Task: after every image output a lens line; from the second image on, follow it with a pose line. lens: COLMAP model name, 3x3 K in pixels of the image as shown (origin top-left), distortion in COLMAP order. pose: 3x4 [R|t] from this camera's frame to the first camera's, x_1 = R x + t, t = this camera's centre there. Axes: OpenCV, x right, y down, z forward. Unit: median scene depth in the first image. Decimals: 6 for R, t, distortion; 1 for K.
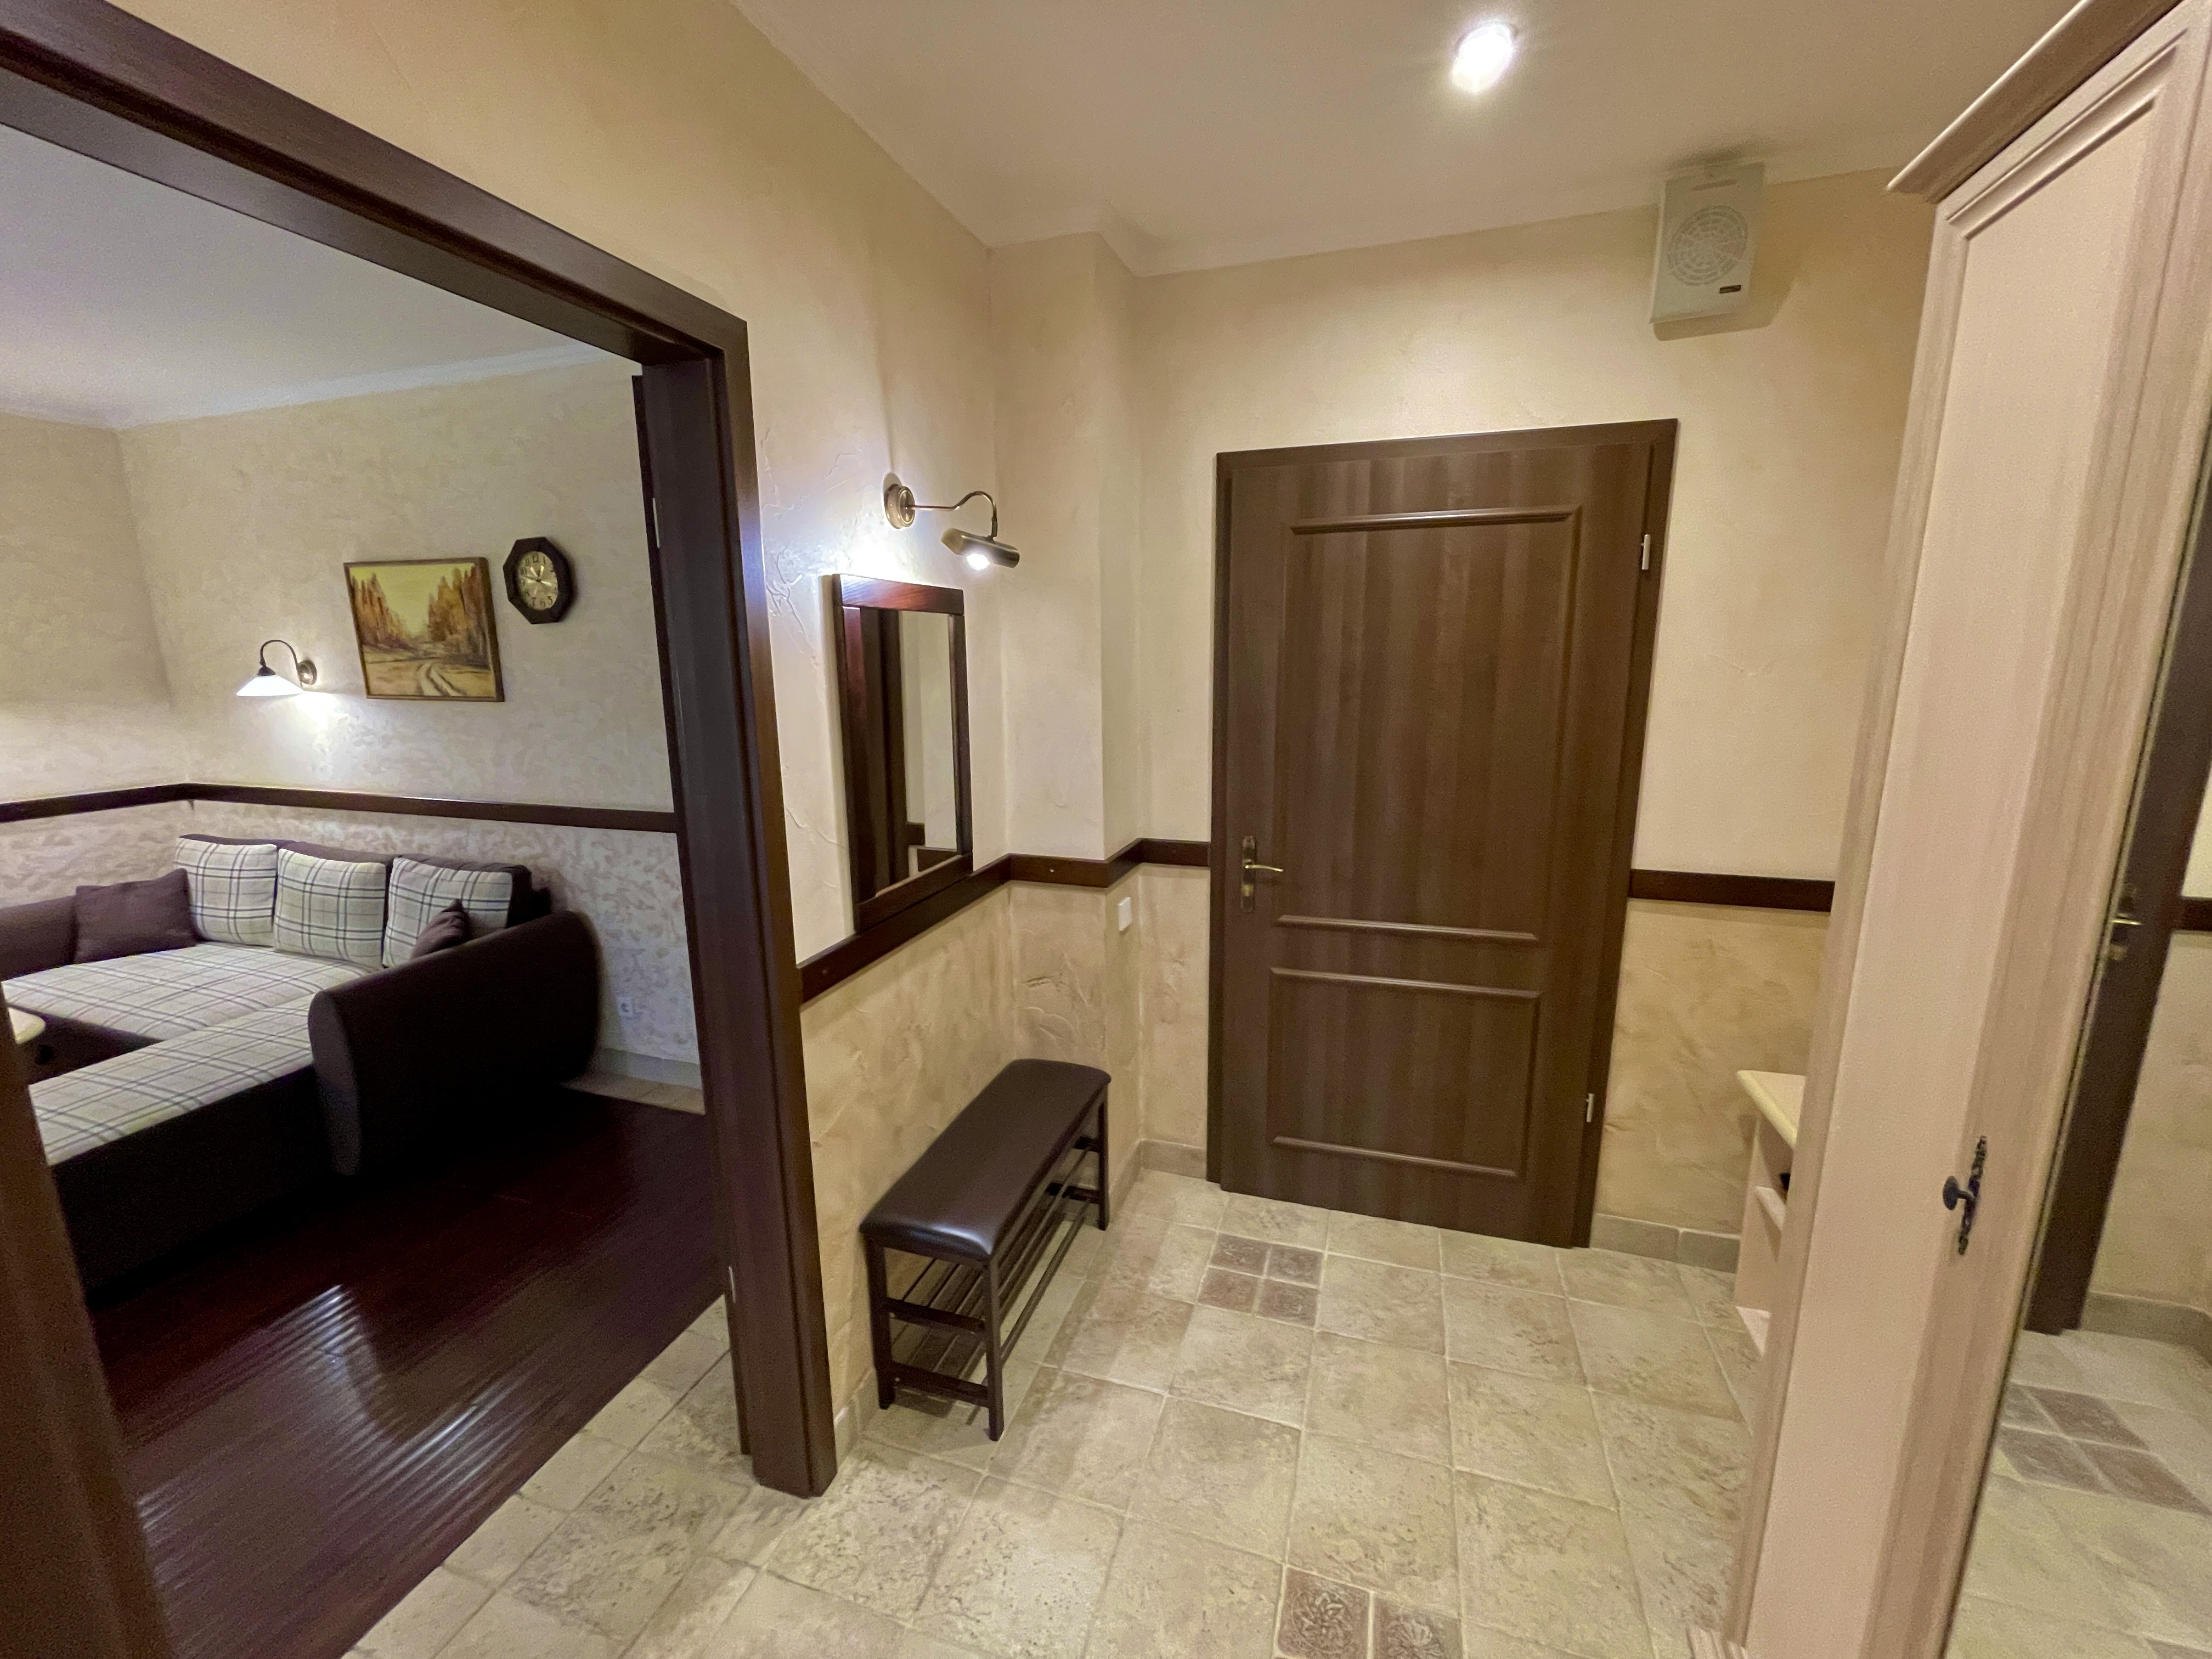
lens RADIAL K [[897.3, 0, 1100.9], [0, 897.3, 829.9], [0, 0, 1]] dist [-0.000272, -0.000030]
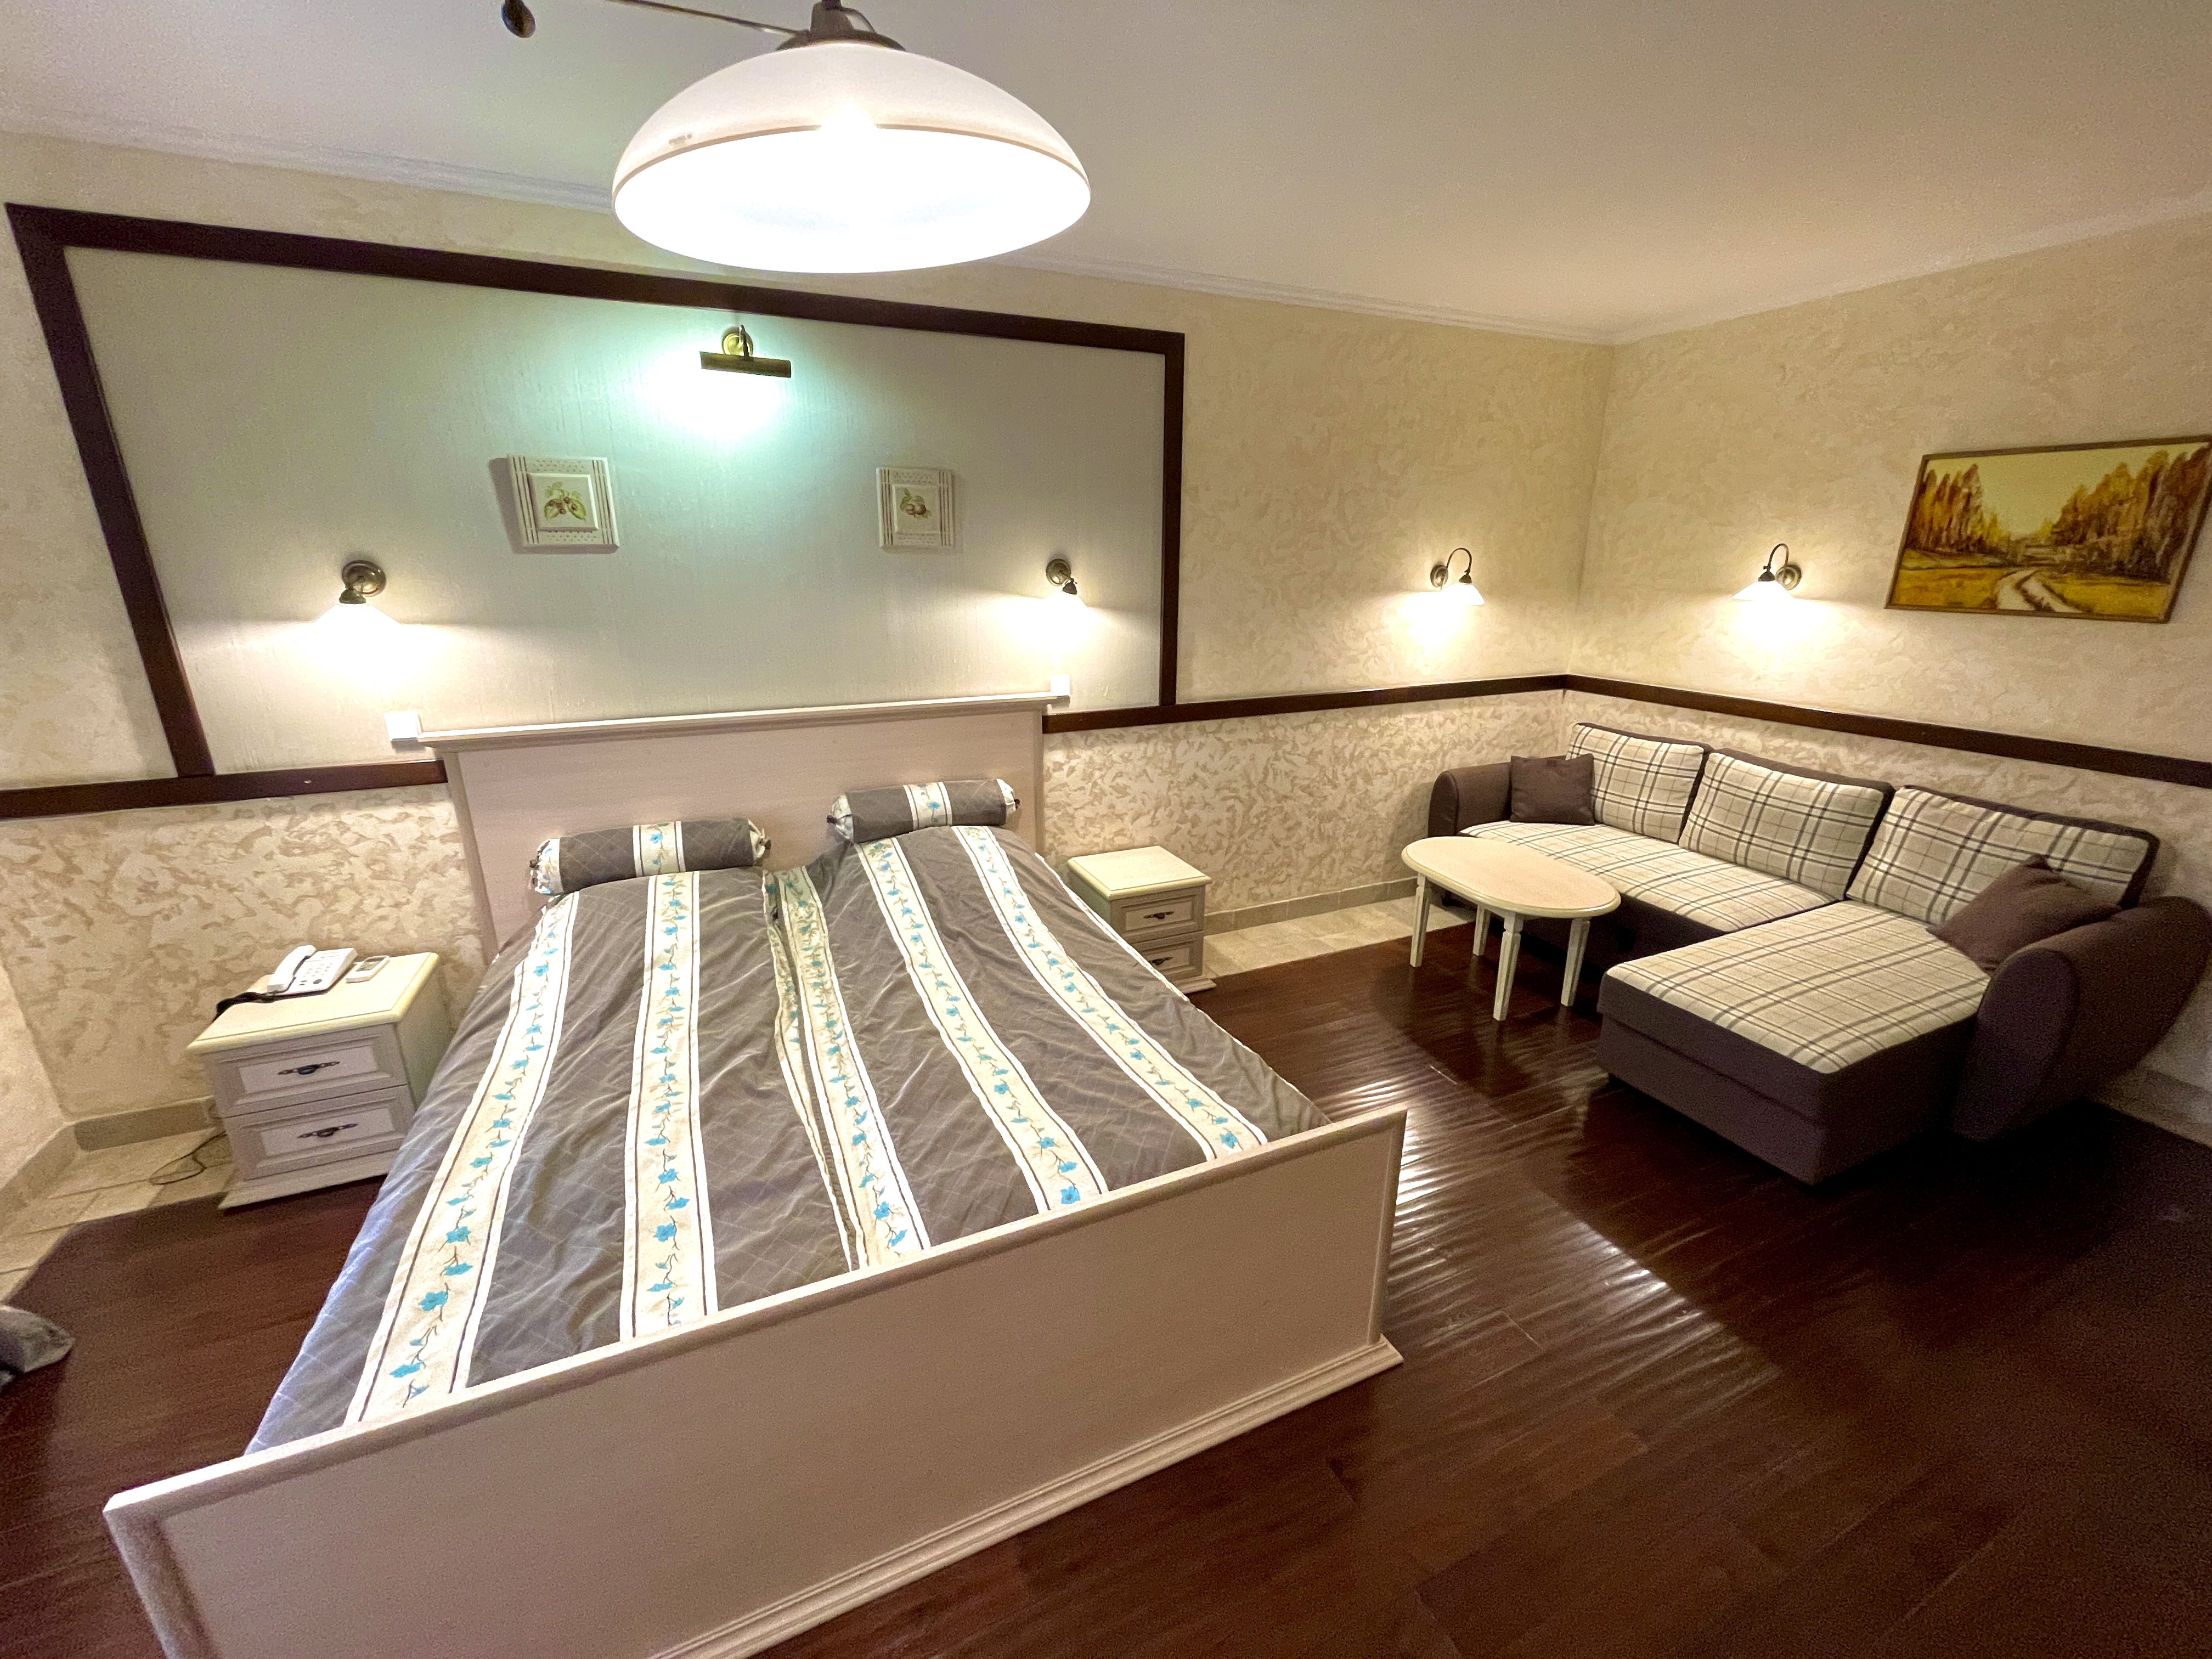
lens RADIAL K [[897.3, 0, 1100.9], [0, 897.3, 829.9], [0, 0, 1]] dist [-0.000272, -0.000030]
pose [[0.668388, 0.226308, -0.708549, -0.666090], [-0.152174, 0.974047, 0.167559, 0.043702], [0.728080, -0.004171, 0.685479, -0.220602]]
